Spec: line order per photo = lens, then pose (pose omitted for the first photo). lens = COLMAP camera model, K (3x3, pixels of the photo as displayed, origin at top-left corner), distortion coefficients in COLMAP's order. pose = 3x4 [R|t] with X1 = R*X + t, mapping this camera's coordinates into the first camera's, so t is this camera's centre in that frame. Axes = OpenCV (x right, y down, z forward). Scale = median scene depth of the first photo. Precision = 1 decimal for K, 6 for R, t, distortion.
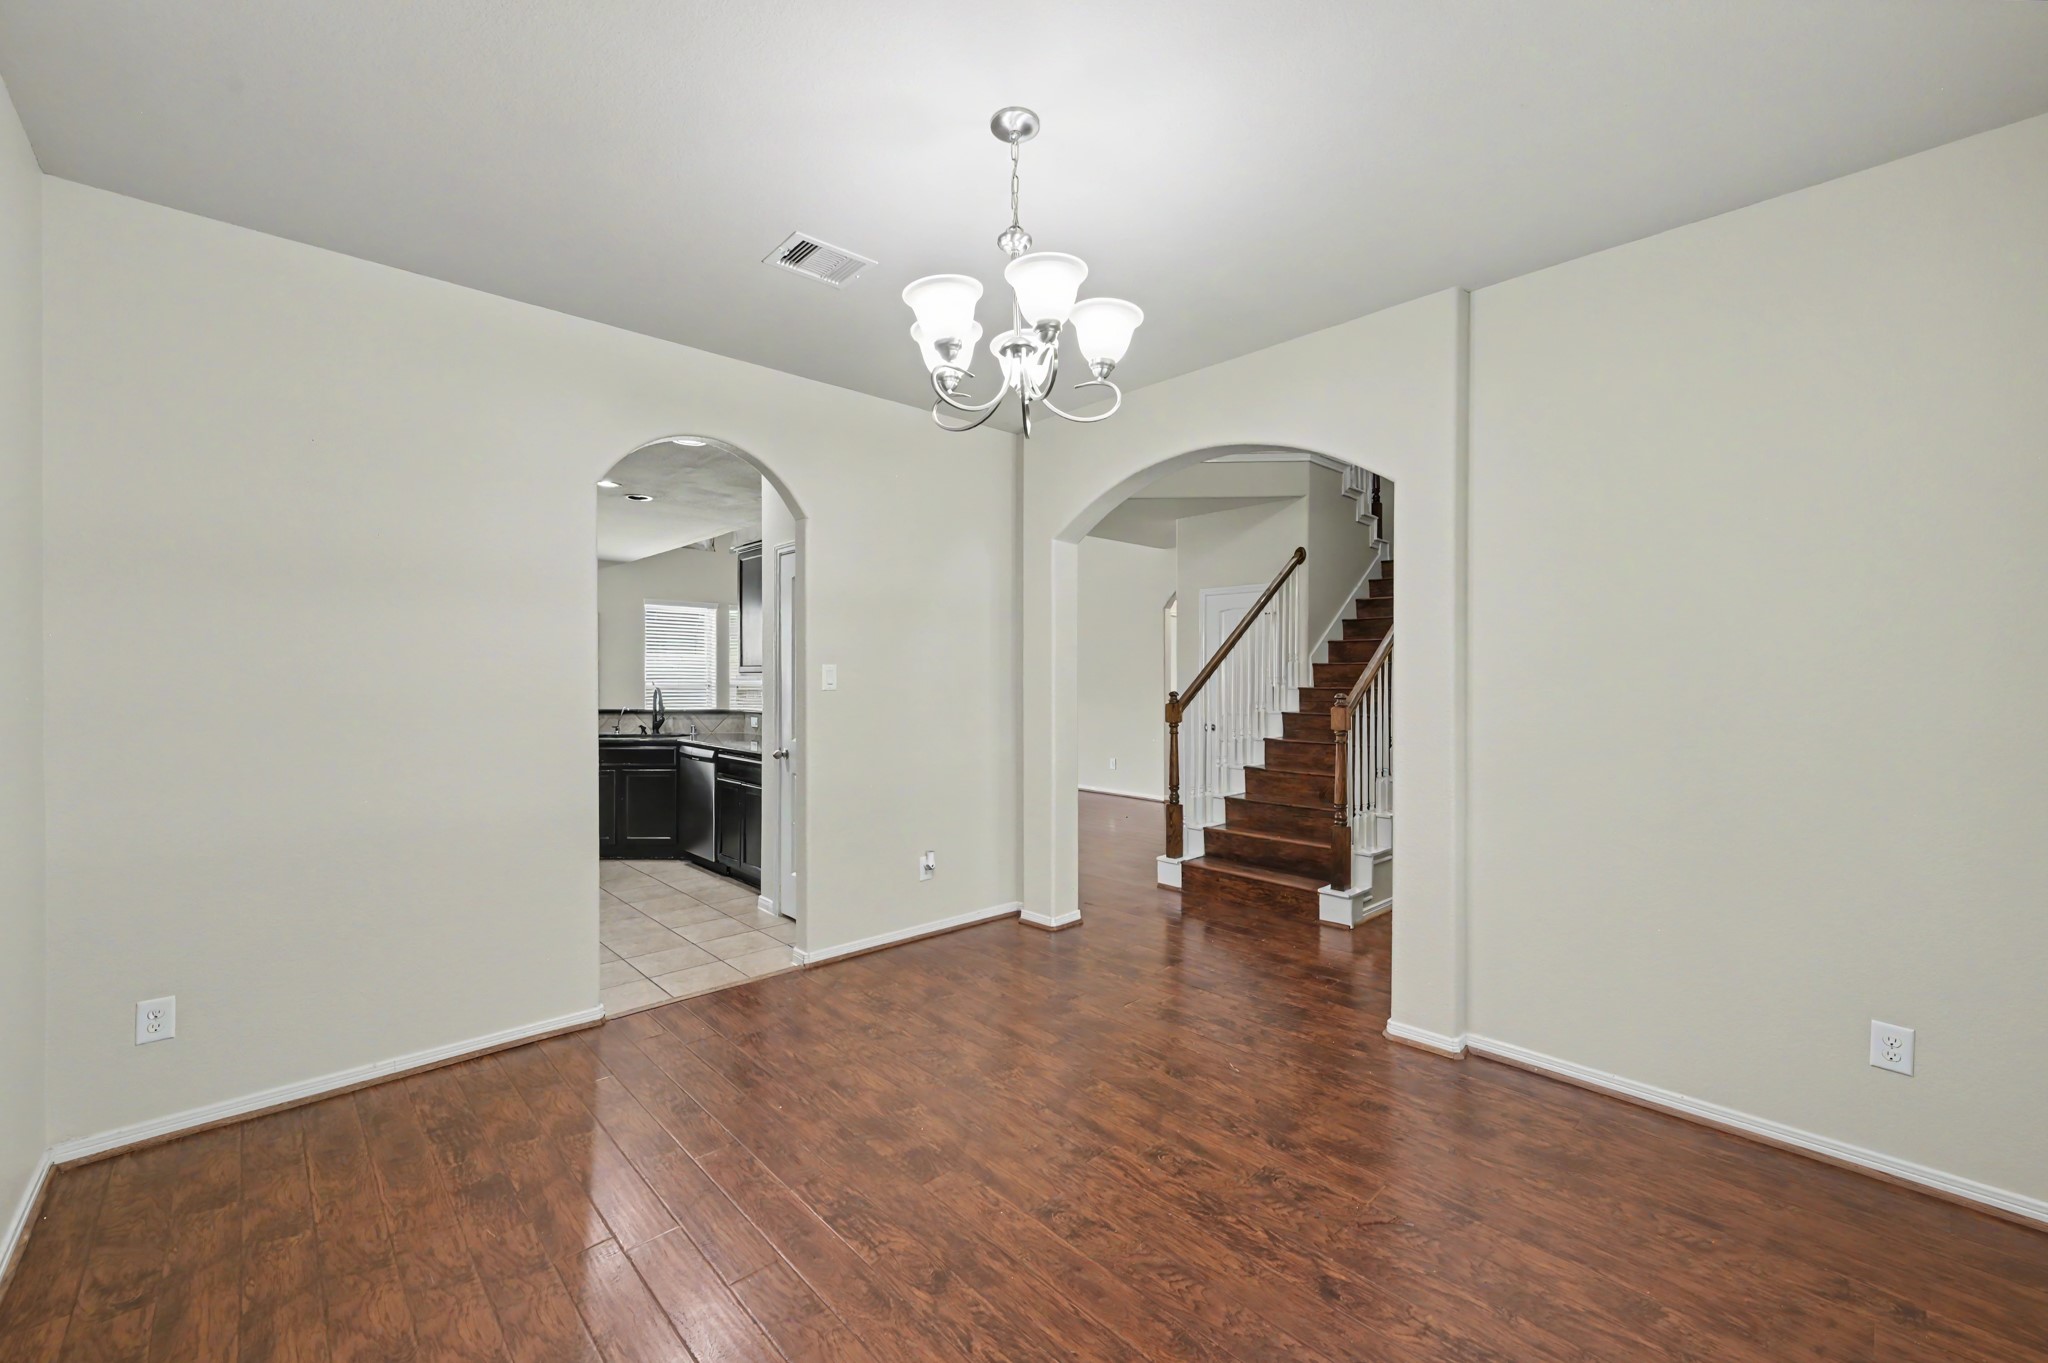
lens RADIAL K [[821.4, 0, 1029.8], [0, 821.4, 680.5], [0, 0, 1]] dist [-0.002230, -0.000104]
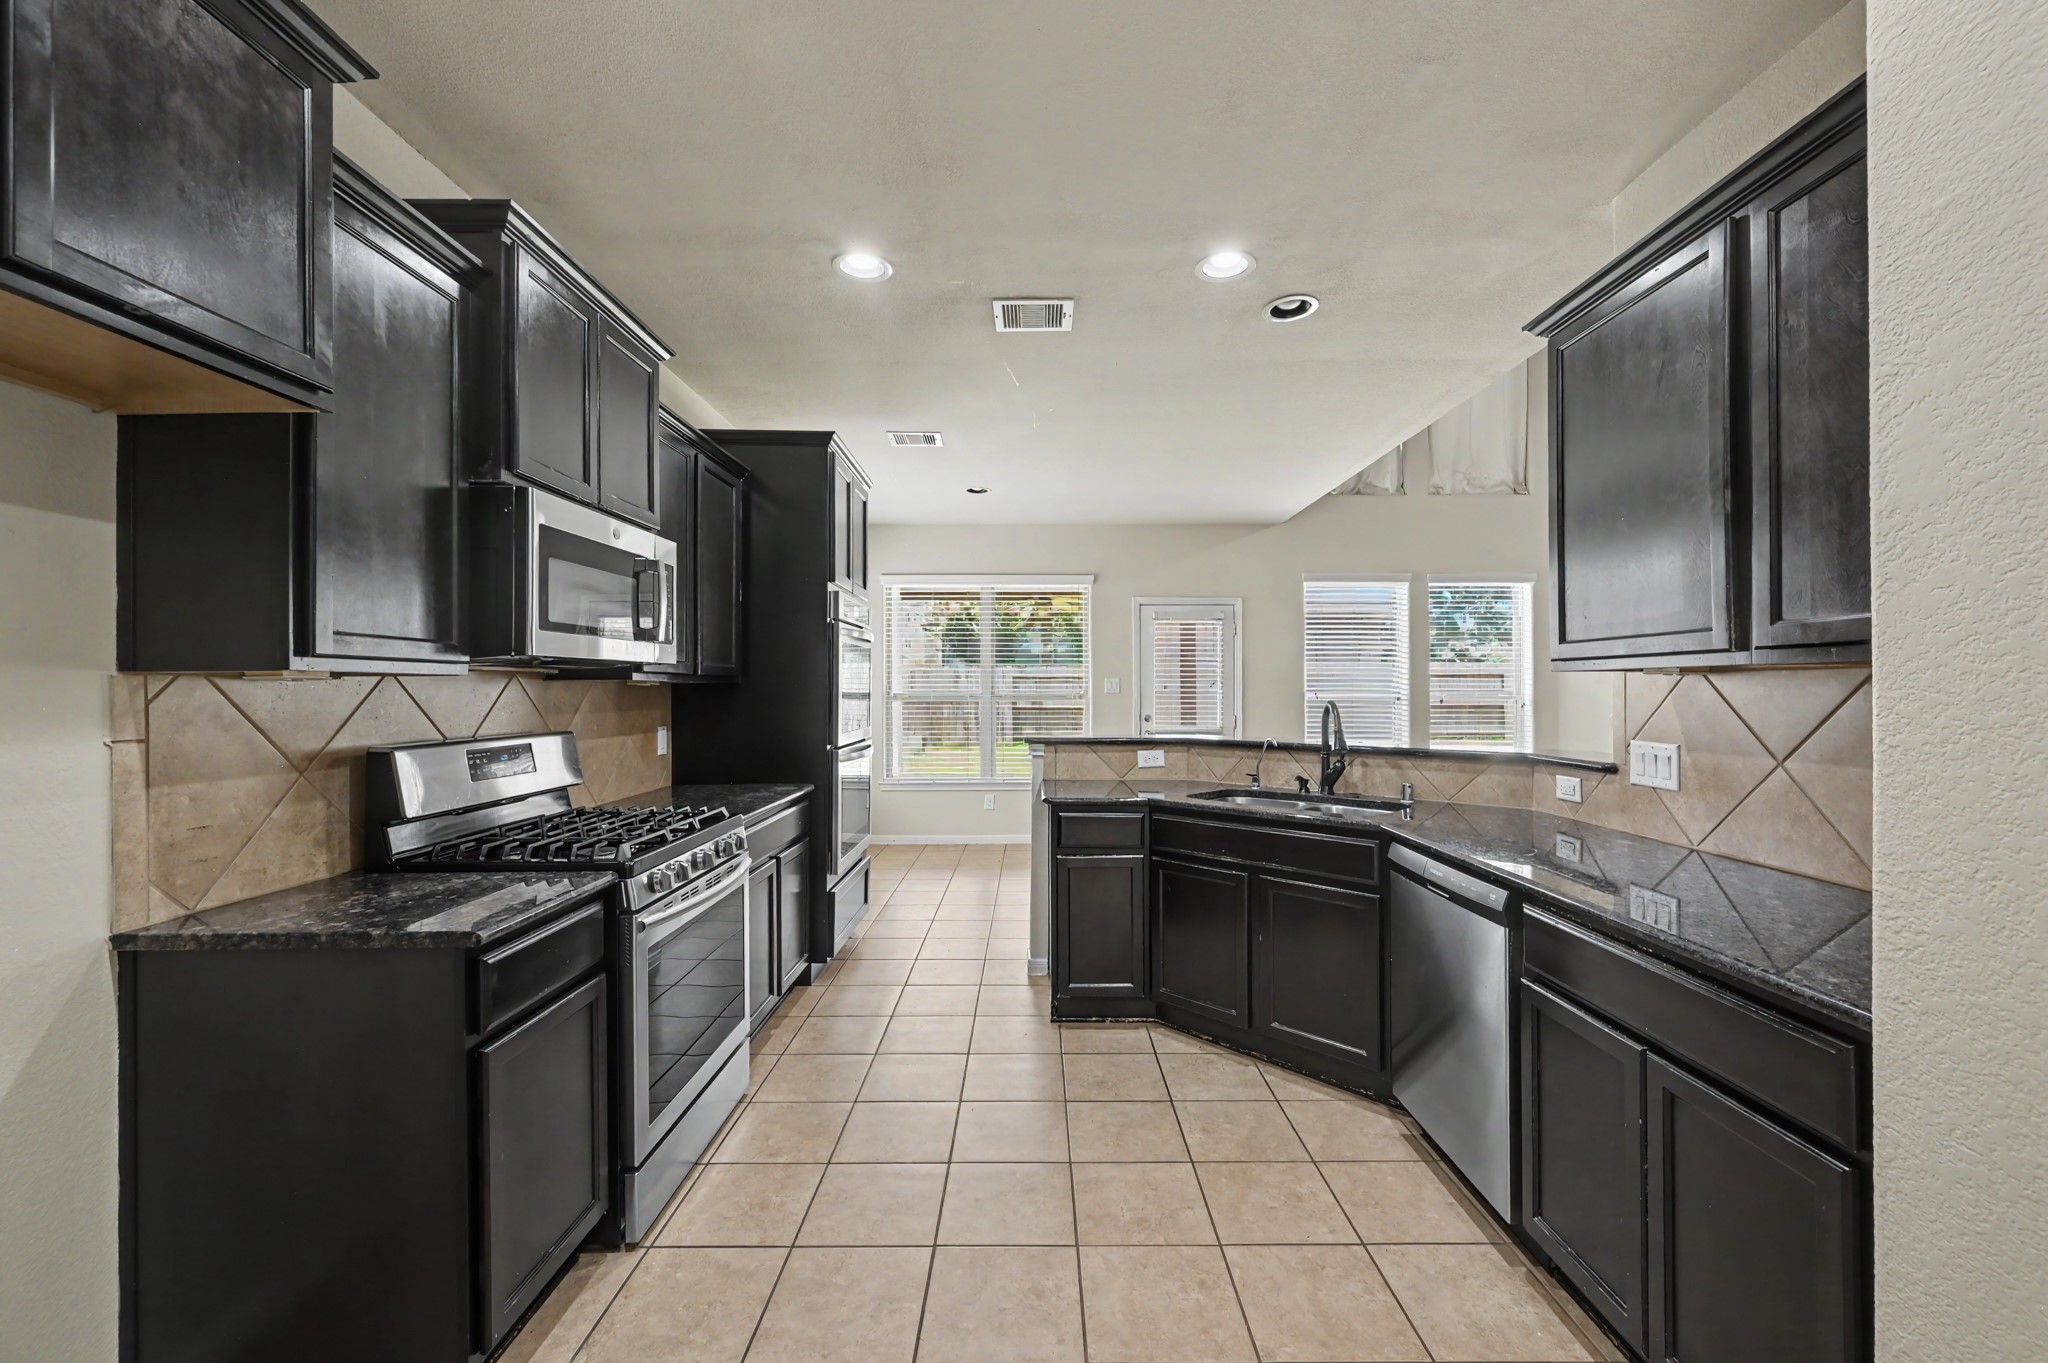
lens RADIAL K [[821.4, 0, 1025.1], [0, 821.4, 689.3], [0, 0, 1]] dist [-0.002230, -0.000104]
pose [[0.719910, -0.002910, -0.694061, -0.700494], [-0.000039, 0.999991, -0.004232, 0.012496], [0.694068, 0.003074, 0.719903, 1.490364]]
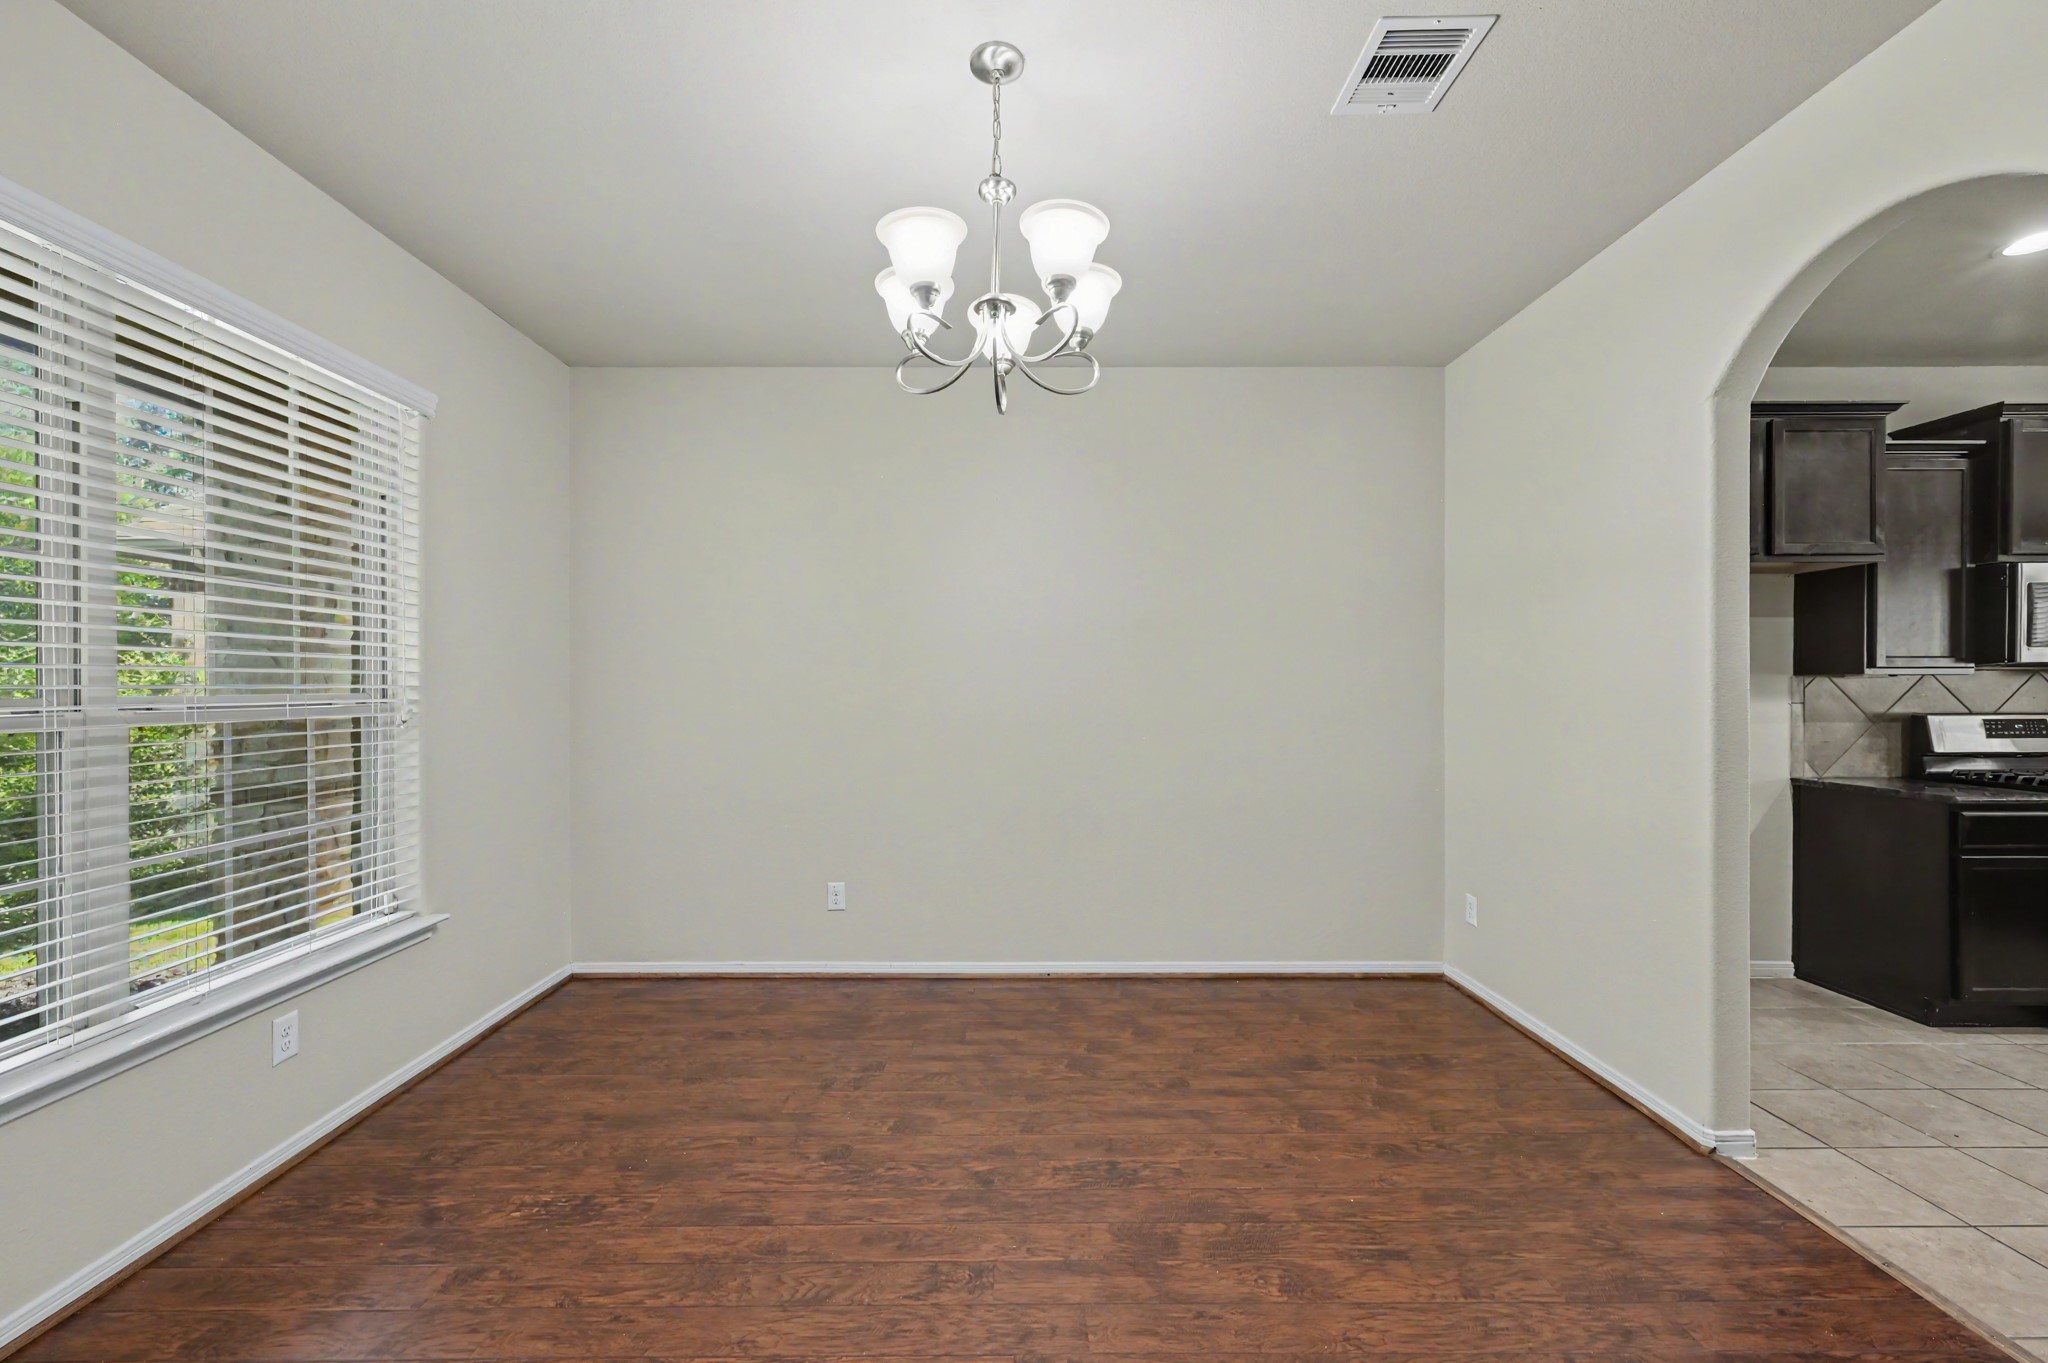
lens RADIAL K [[821.4, 0, 1015.4], [0, 821.4, 689.1], [0, 0, 1]] dist [-0.002230, -0.000104]
pose [[-0.683732, 0.006559, -0.729704, 0.564436], [-0.001776, 0.999942, 0.010651, 0.008797], [0.729731, 0.008578, -0.683681, 1.444982]]
